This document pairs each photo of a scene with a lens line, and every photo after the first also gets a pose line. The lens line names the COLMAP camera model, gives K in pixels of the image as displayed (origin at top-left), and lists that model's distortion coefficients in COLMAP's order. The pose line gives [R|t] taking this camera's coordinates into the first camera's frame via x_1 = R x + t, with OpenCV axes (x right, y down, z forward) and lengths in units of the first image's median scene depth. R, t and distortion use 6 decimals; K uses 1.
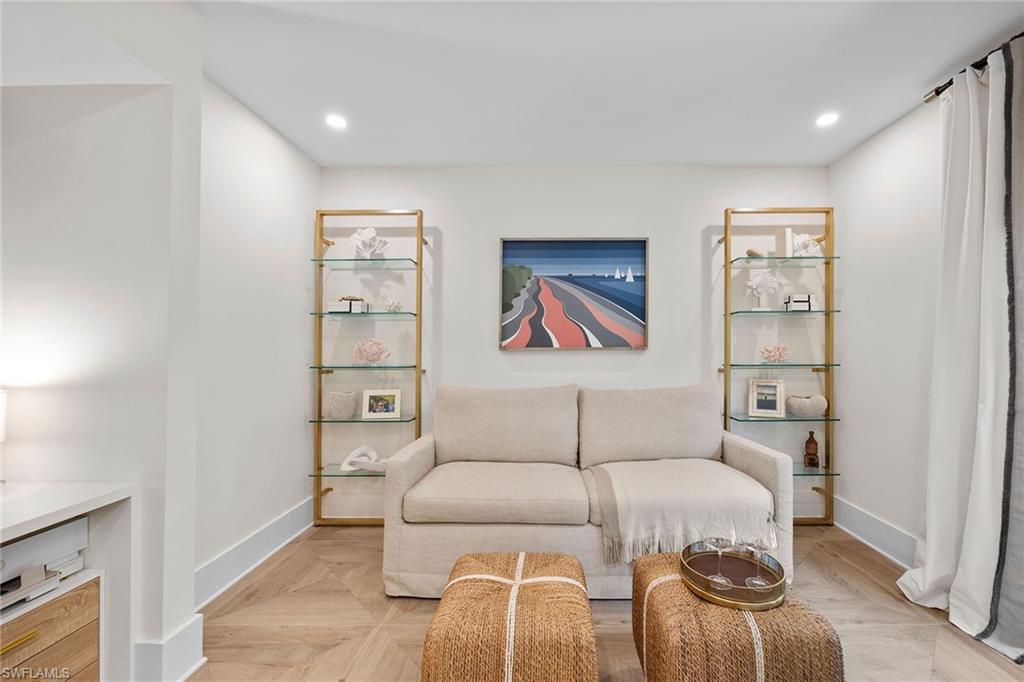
lens RADIAL K [[414.3, 0, 539.4], [0, 414.3, 352.7], [0, 0, 1]] dist [-0.001649, -0.000035]
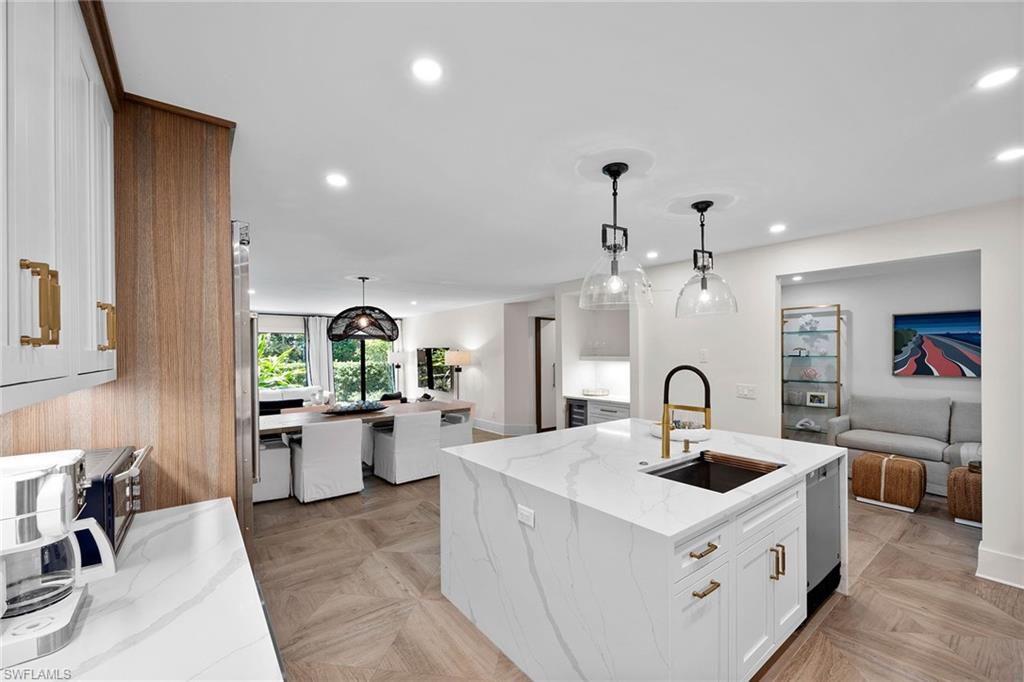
lens RADIAL K [[414.3, 0, 510.9], [0, 414.3, 349.6], [0, 0, 1]] dist [-0.001649, -0.000035]
pose [[0.626755, -0.004798, -0.779201, 0.276162], [0.002809, 0.999988, -0.003899, -0.120246], [0.779211, 0.000255, 0.626761, -1.483799]]
